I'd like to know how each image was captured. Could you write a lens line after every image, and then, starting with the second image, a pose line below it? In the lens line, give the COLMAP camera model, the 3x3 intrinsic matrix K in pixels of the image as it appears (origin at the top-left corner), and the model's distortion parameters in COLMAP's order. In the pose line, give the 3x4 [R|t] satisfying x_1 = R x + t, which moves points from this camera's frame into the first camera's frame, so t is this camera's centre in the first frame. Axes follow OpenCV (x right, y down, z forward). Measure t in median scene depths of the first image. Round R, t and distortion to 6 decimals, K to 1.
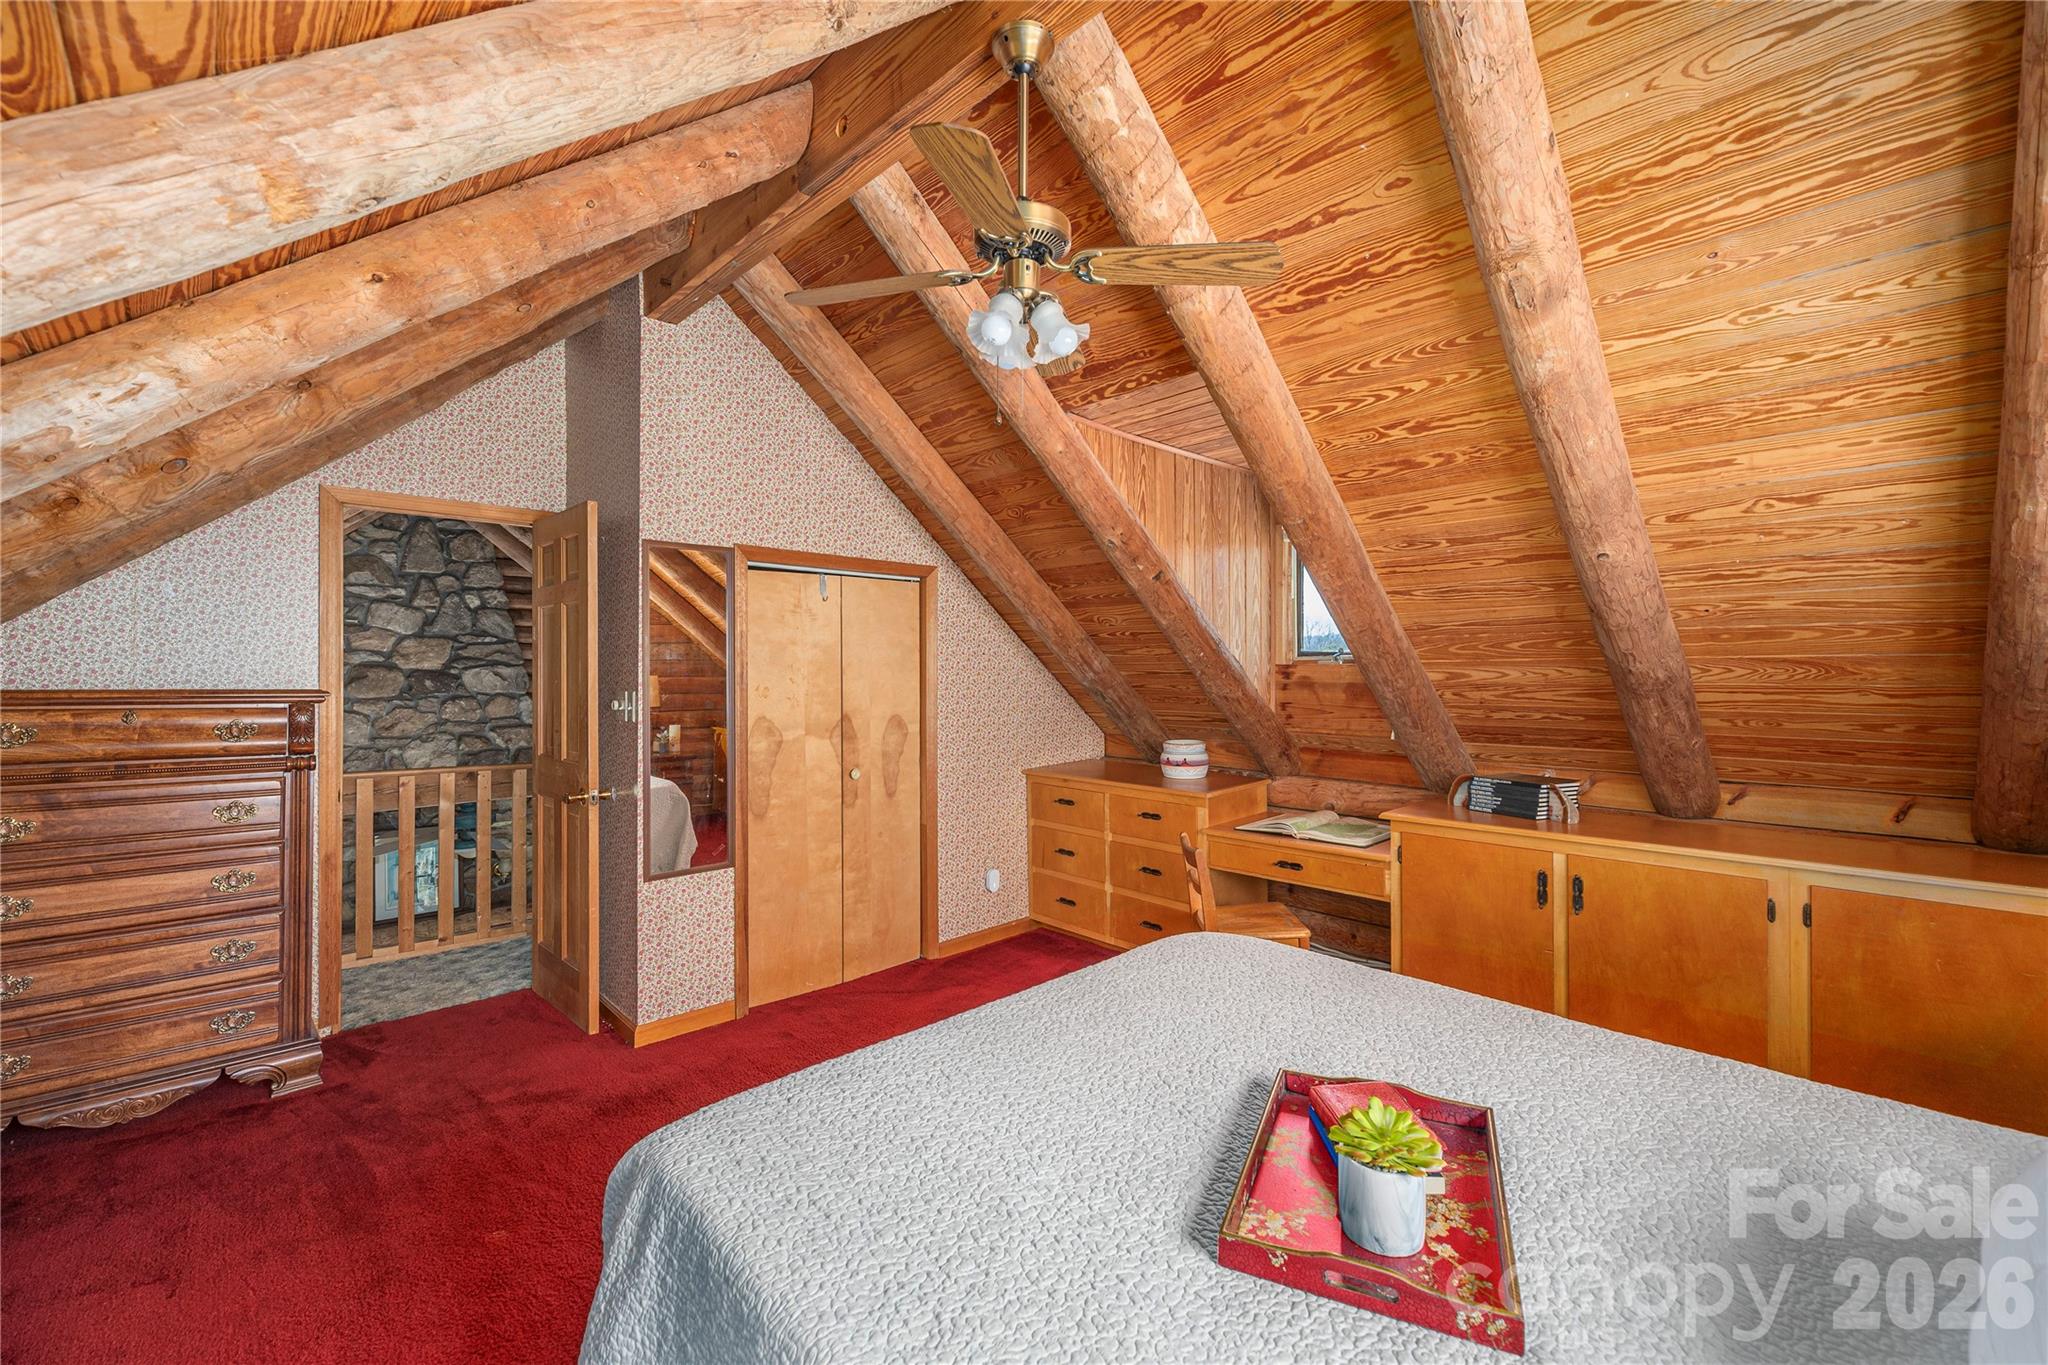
lens RADIAL K [[837.1, 0, 1014.8], [0, 837.1, 670.3], [0, 0, 1]] dist [0.013802, 0.000006]
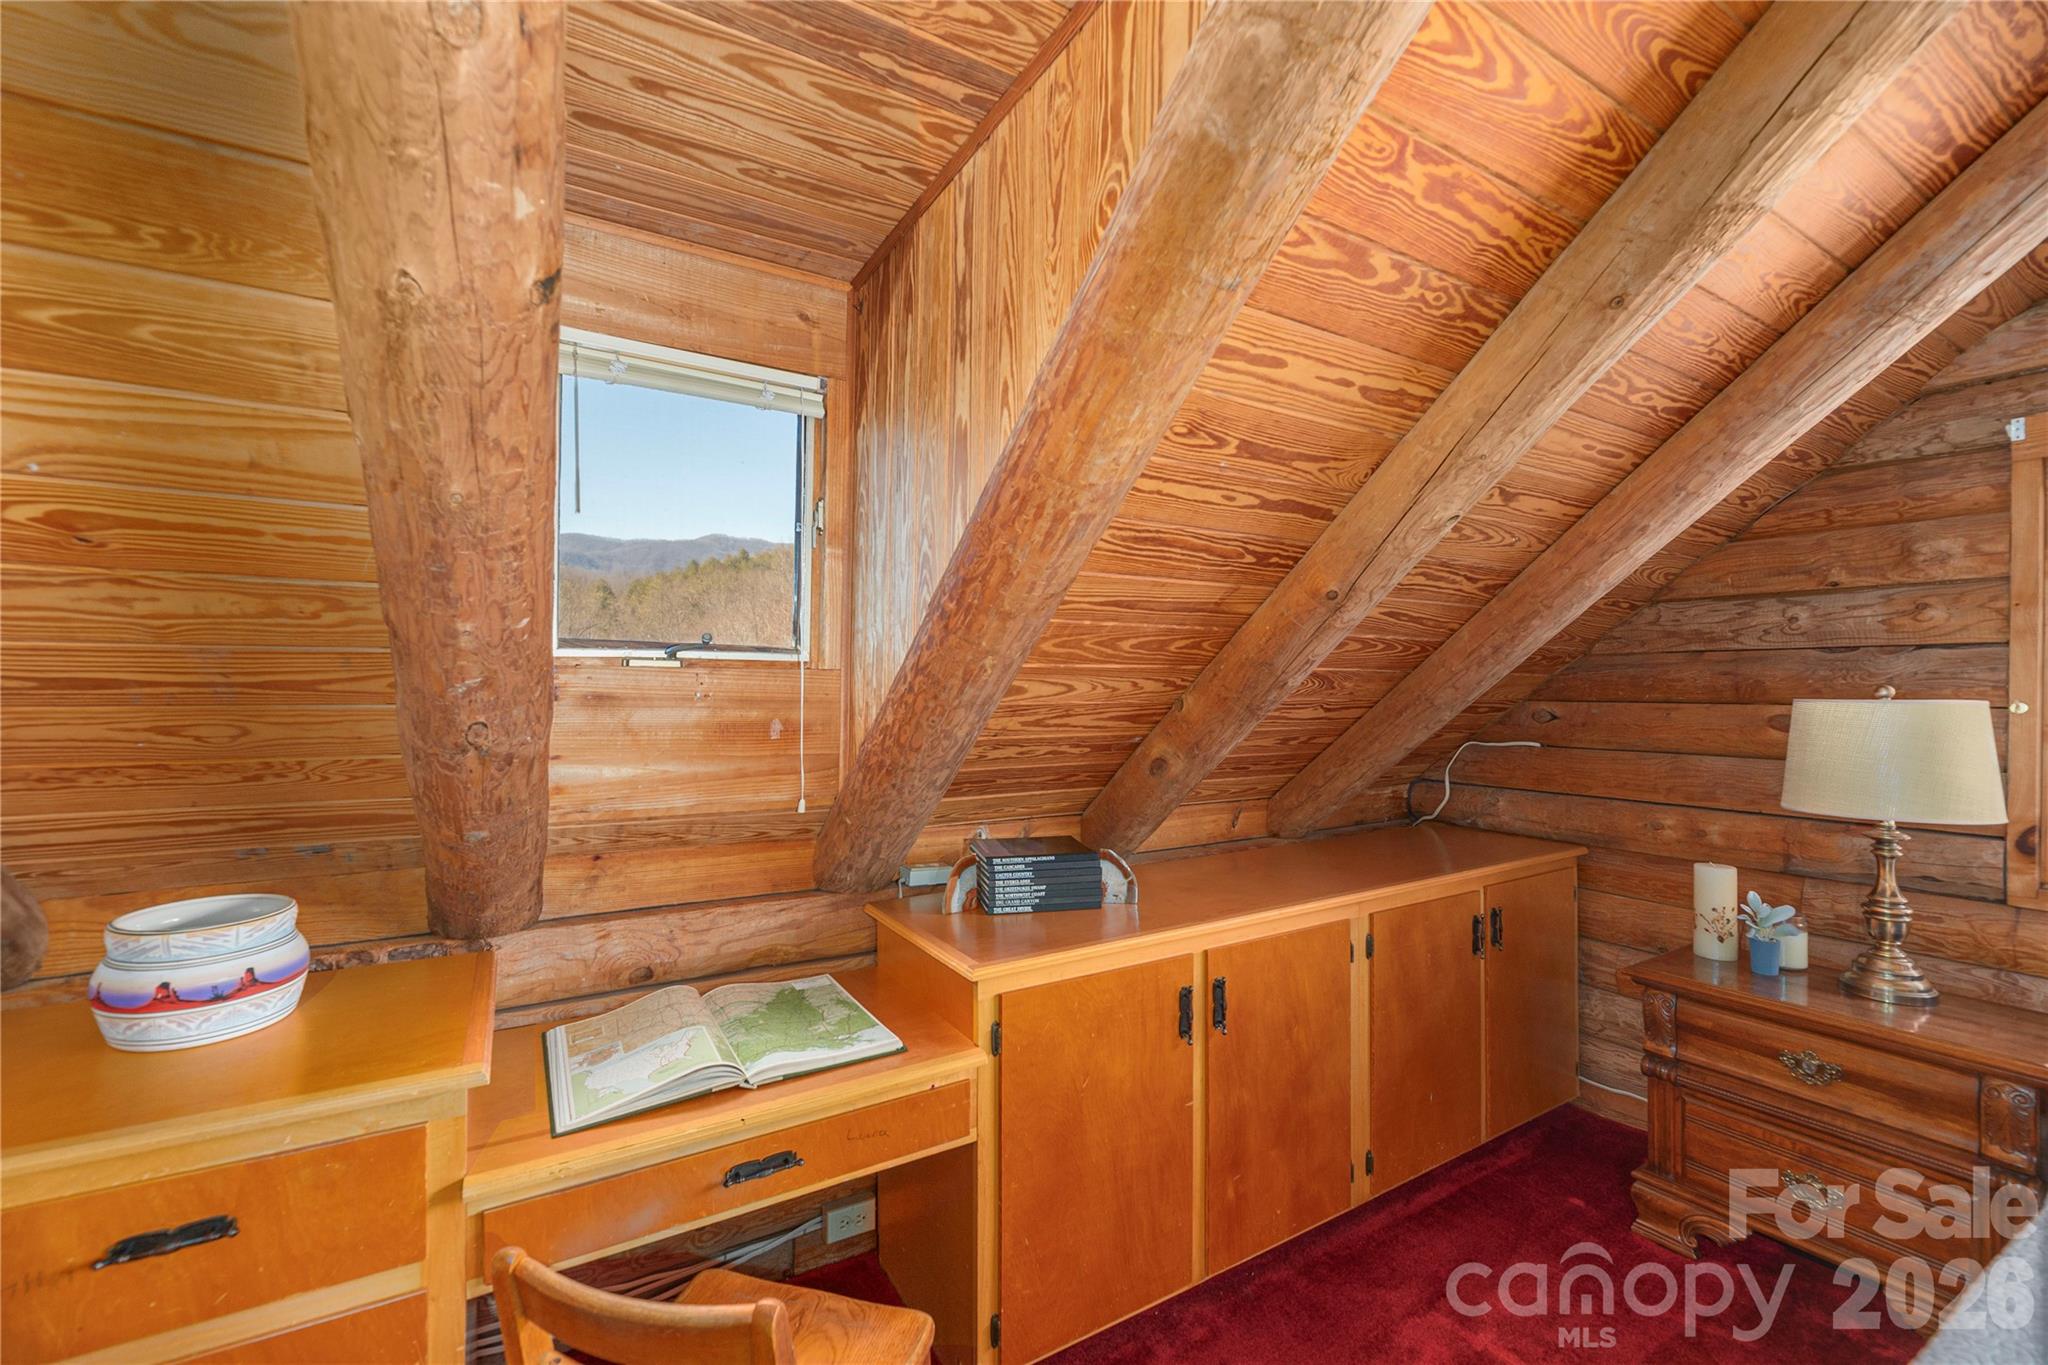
lens RADIAL K [[835.3, 0, 1019.1], [0, 835.3, 684.4], [0, 0, 1]] dist [-0.001134, -0.000075]
pose [[0.225606, 0.006043, 0.974200, -0.042107], [-0.002221, 0.999981, -0.005689, 0.005173], [-0.974216, -0.000880, 0.225615, 0.943069]]
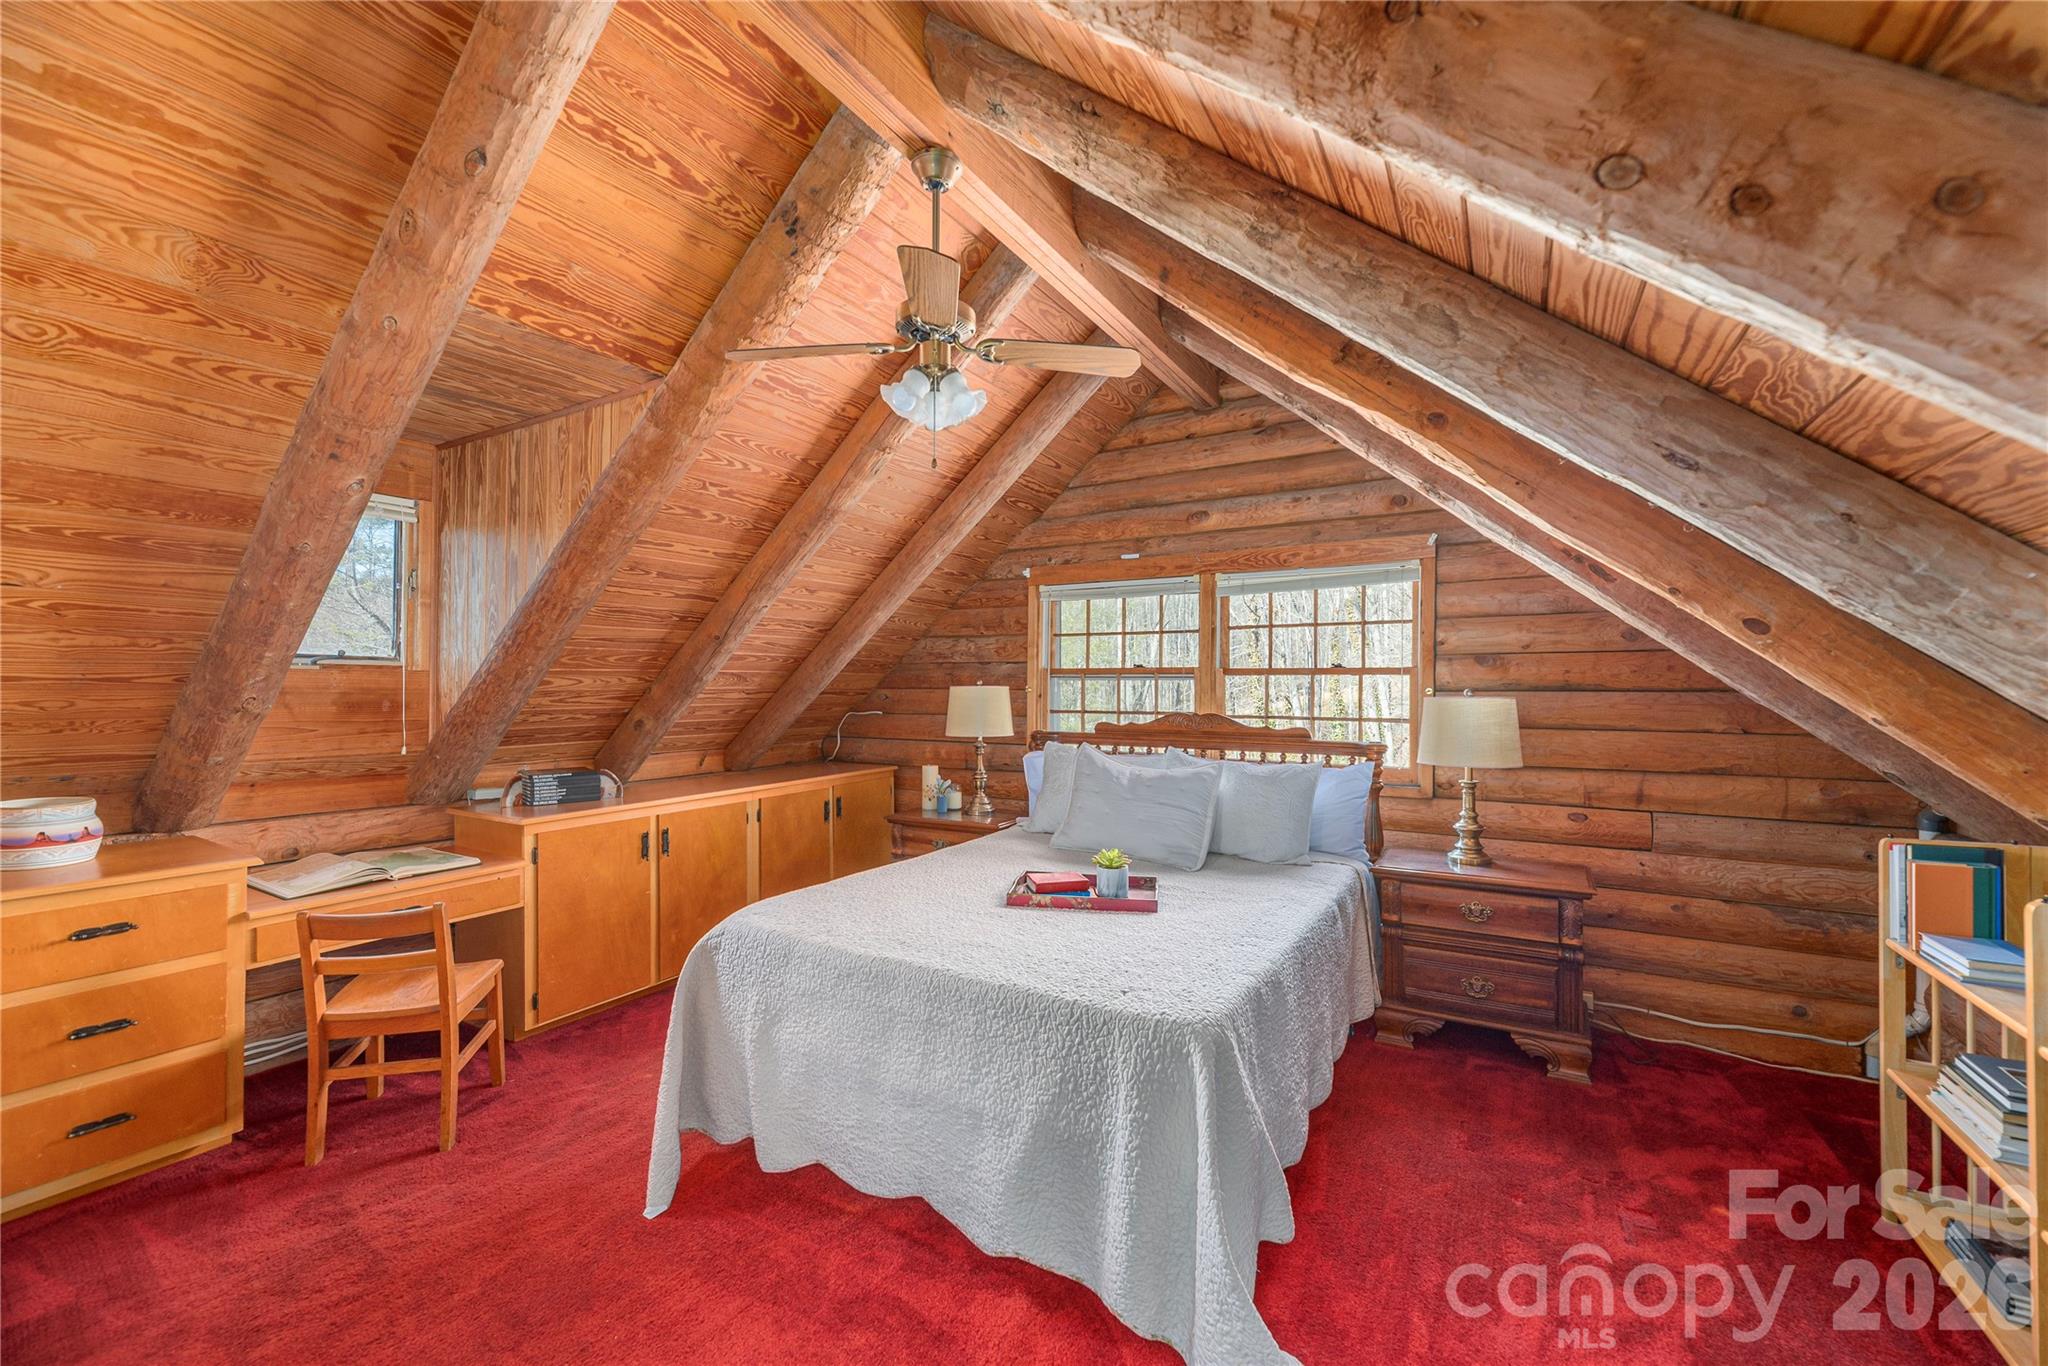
lens RADIAL K [[835.3, 0, 1019.1], [0, 835.3, 684.9], [0, 0, 1]] dist [-0.001134, -0.000075]
pose [[-0.265071, 0.000425, 0.964229, -0.750764], [0.001314, 0.999999, -0.000080, 0.010260], [-0.964228, 0.001246, -0.265072, 0.754259]]
